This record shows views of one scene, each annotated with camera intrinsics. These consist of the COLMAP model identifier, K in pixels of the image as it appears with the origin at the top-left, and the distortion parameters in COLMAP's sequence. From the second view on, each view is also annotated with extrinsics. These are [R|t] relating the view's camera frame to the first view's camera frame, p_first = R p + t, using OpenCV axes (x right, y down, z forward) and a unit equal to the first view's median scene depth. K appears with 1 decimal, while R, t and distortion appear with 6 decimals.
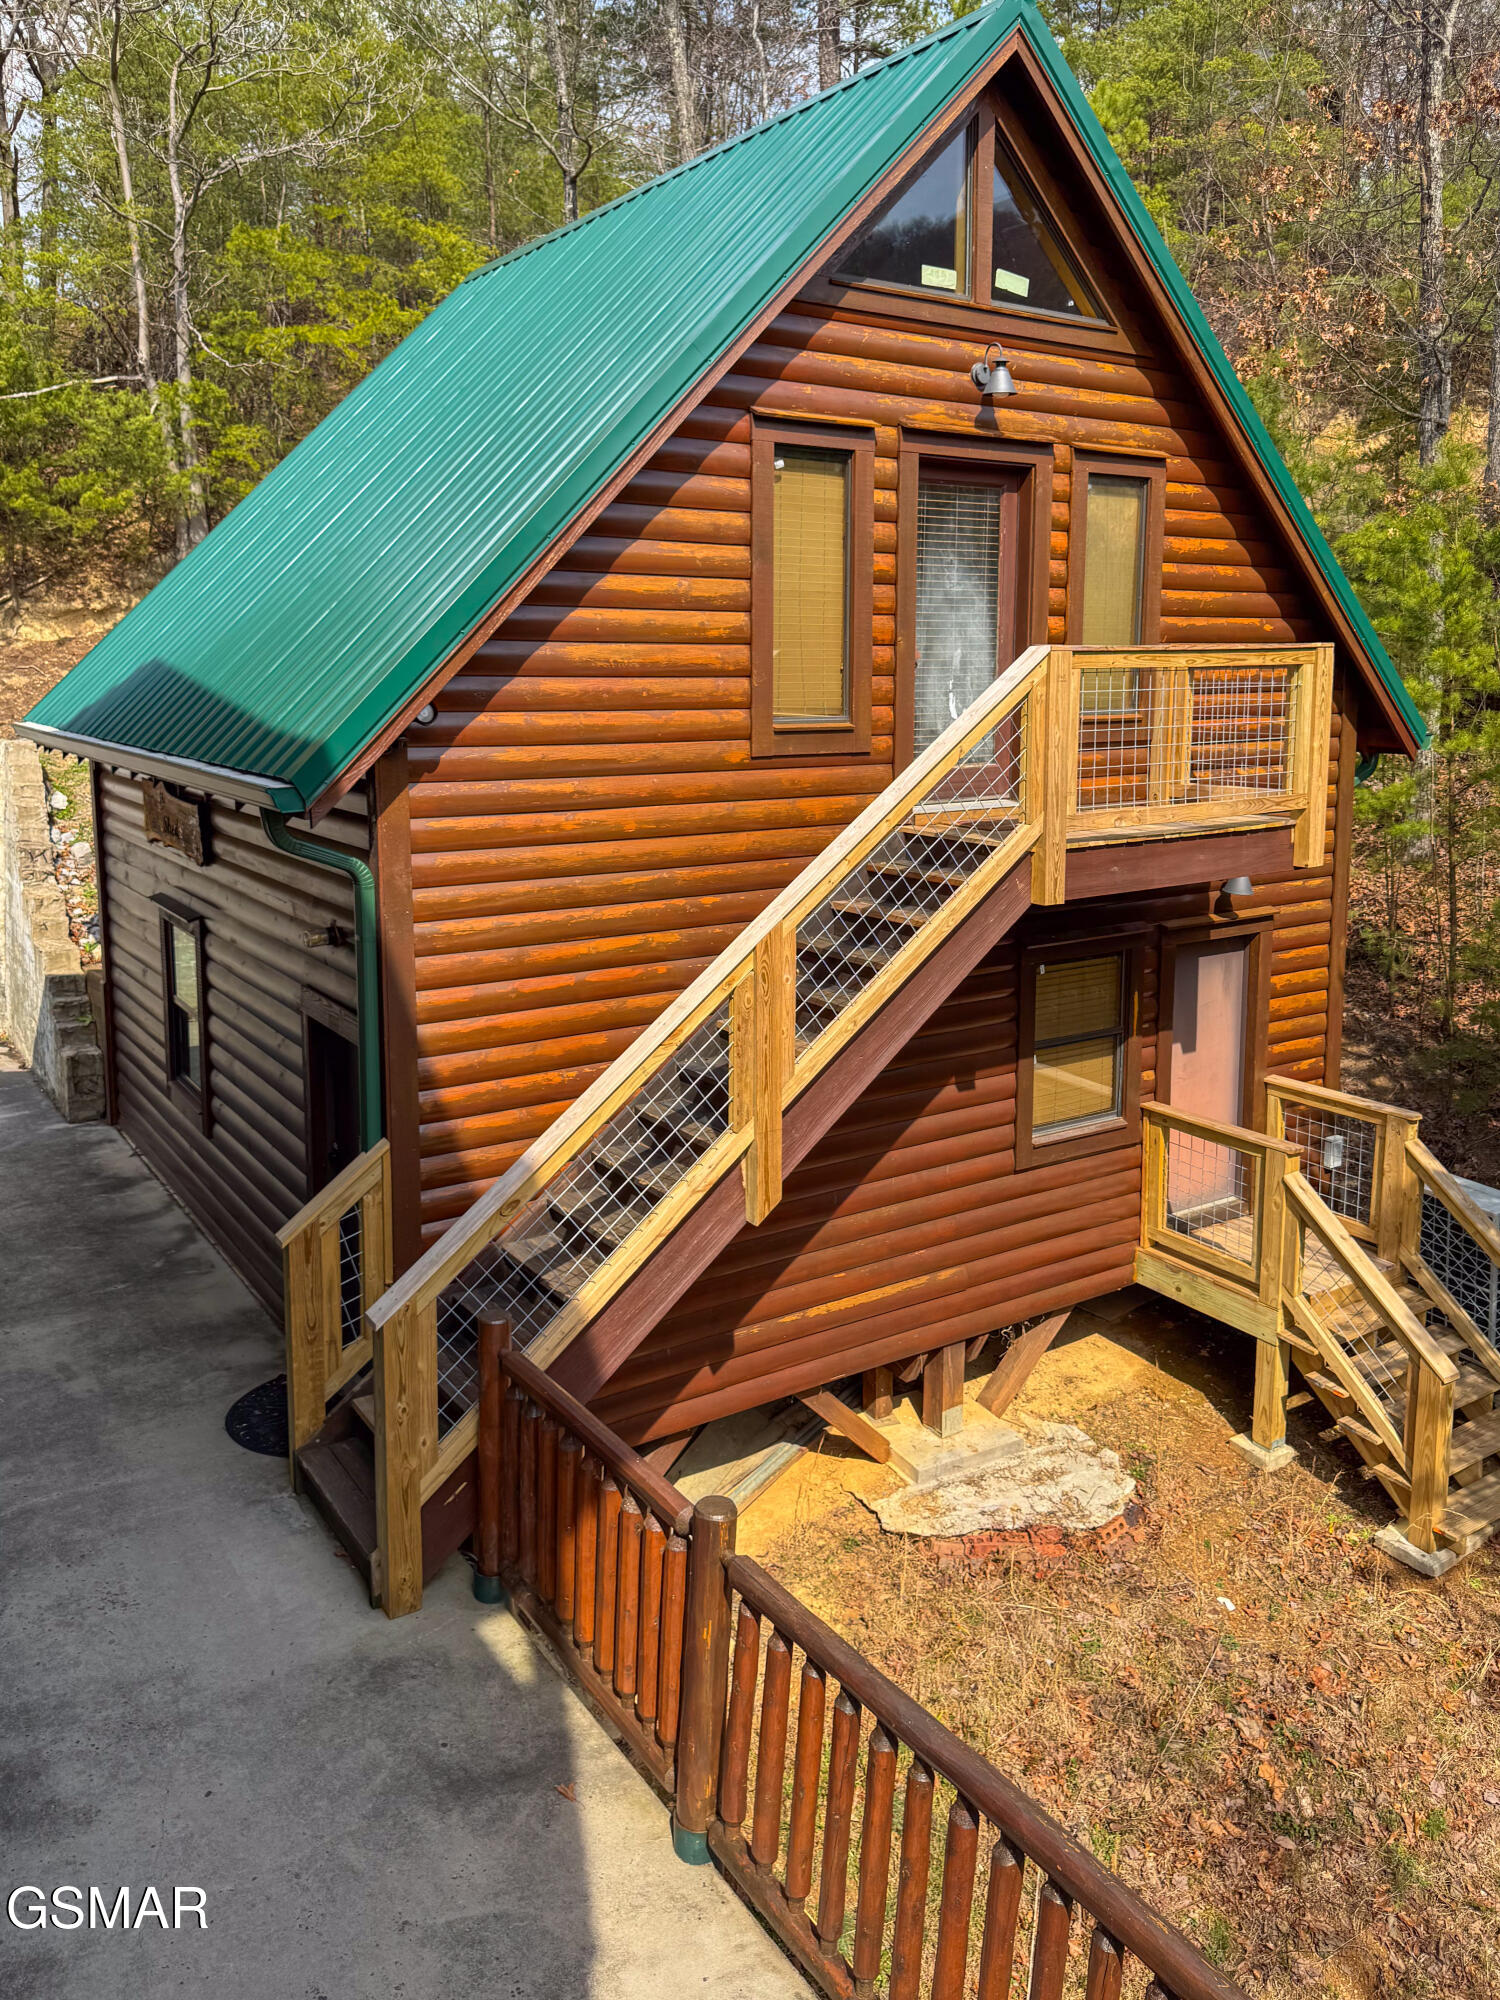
lens RADIAL K [[1535.9, 0, 757.1], [0, 1535.9, 875.2], [0, 0, 1]] dist [0.035819, -0.062674]
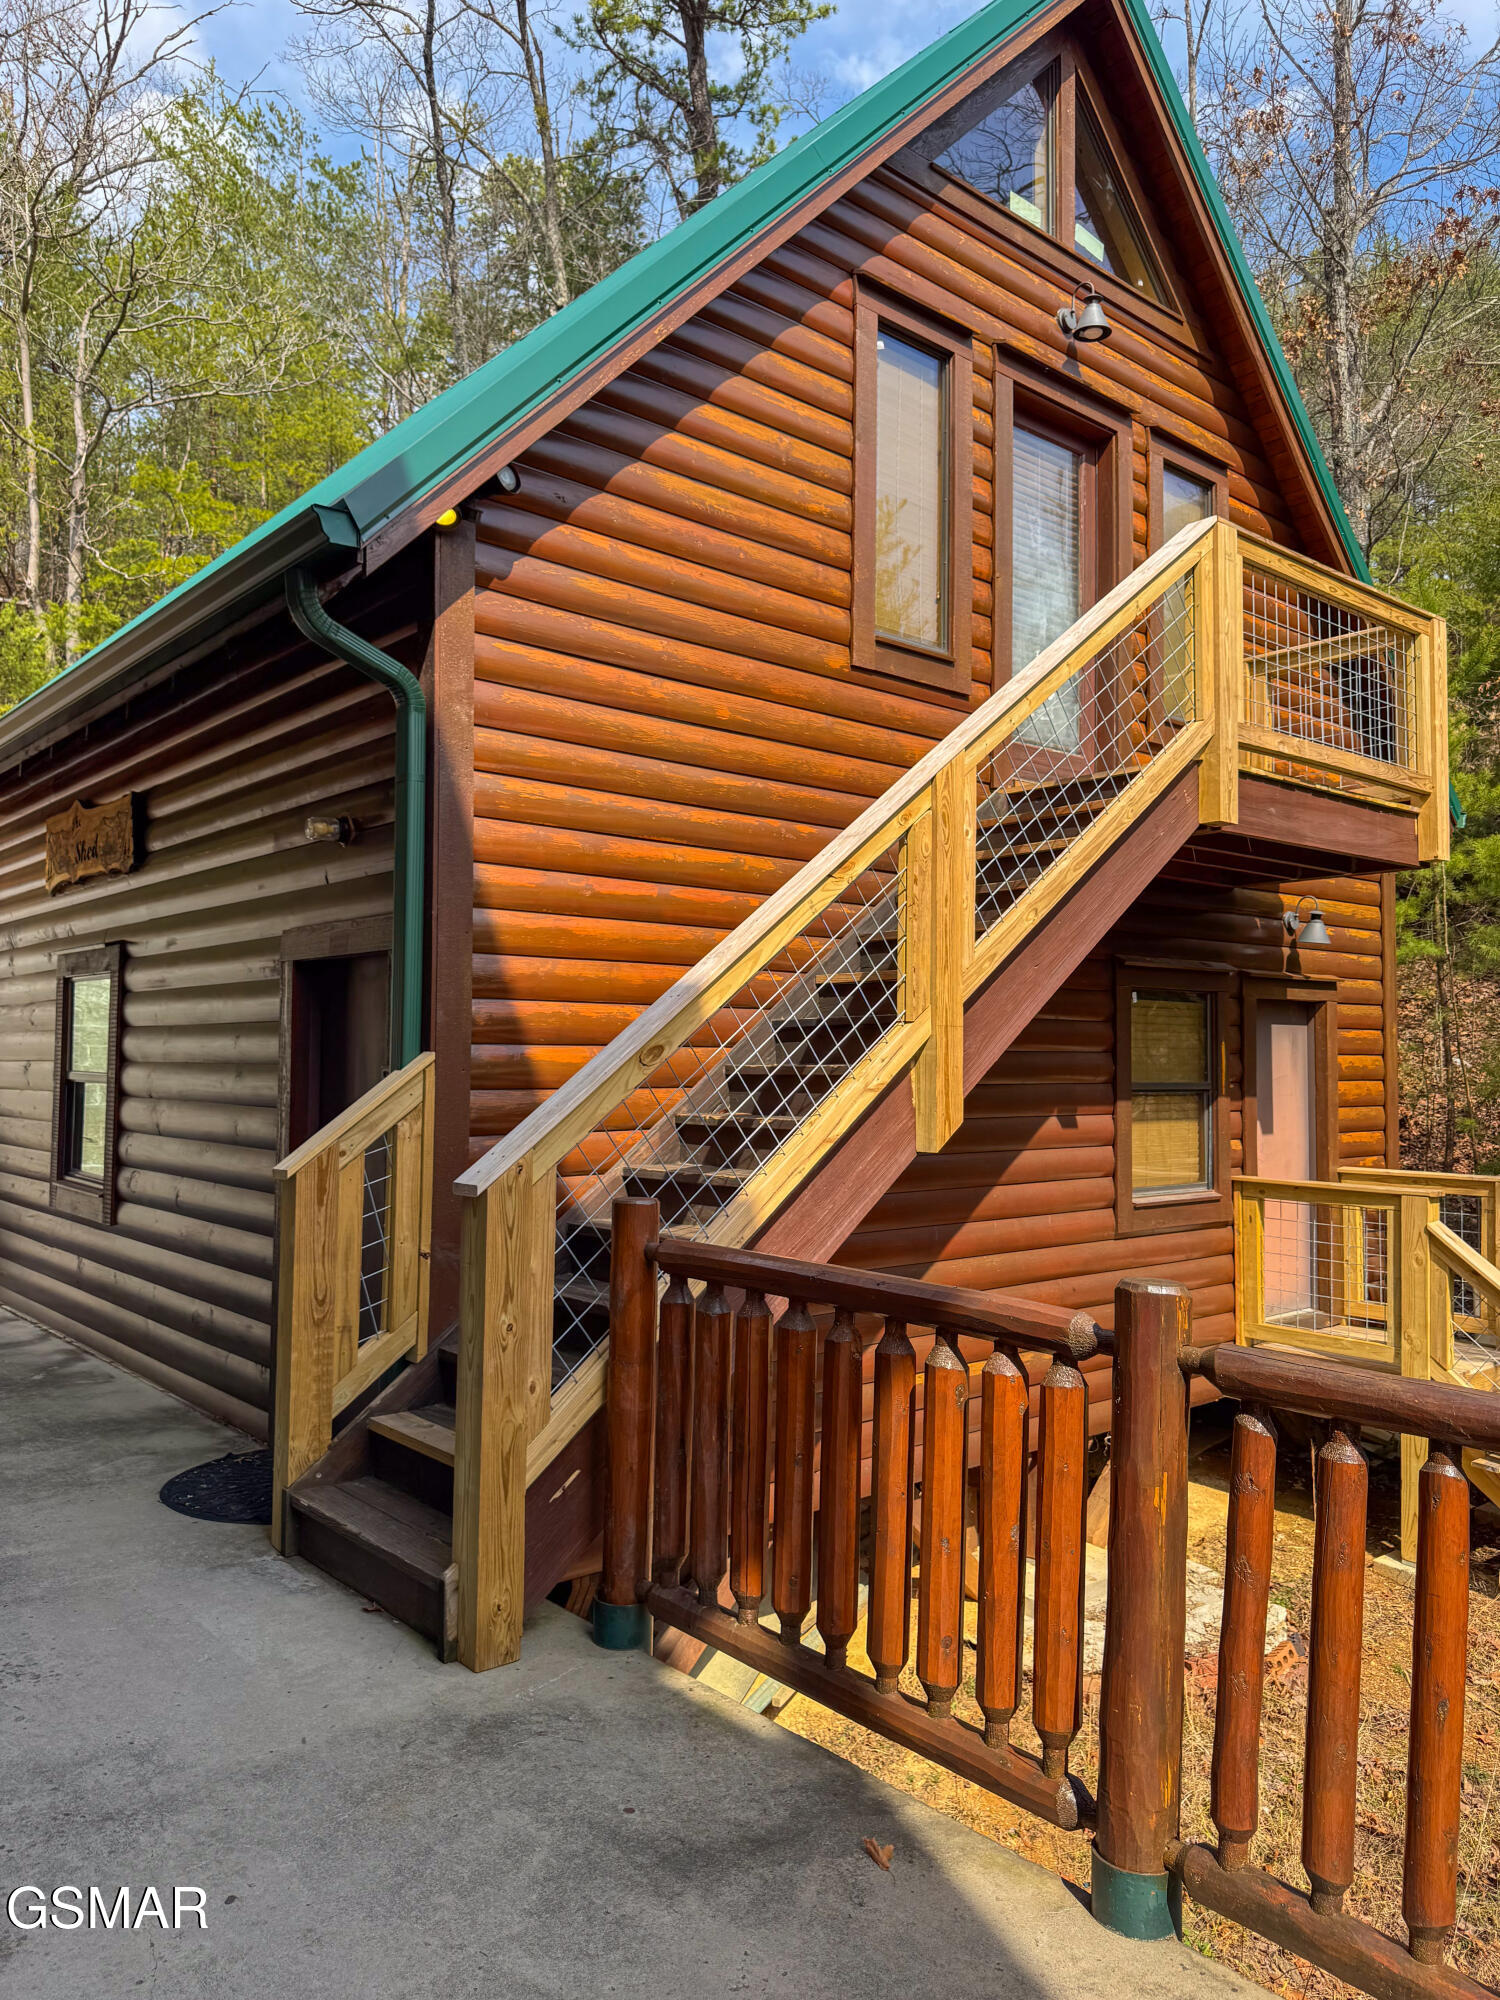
lens RADIAL K [[1439.8, 0, 750.0], [0, 1439.8, 1000.0], [0, 0, 1]] dist [0.032340, -0.051594]
pose [[0.992285, 0.010343, 0.123544, -0.168430], [0.012057, 0.983740, -0.179195, 0.264253], [-0.123389, 0.179302, 0.976026, 0.293699]]
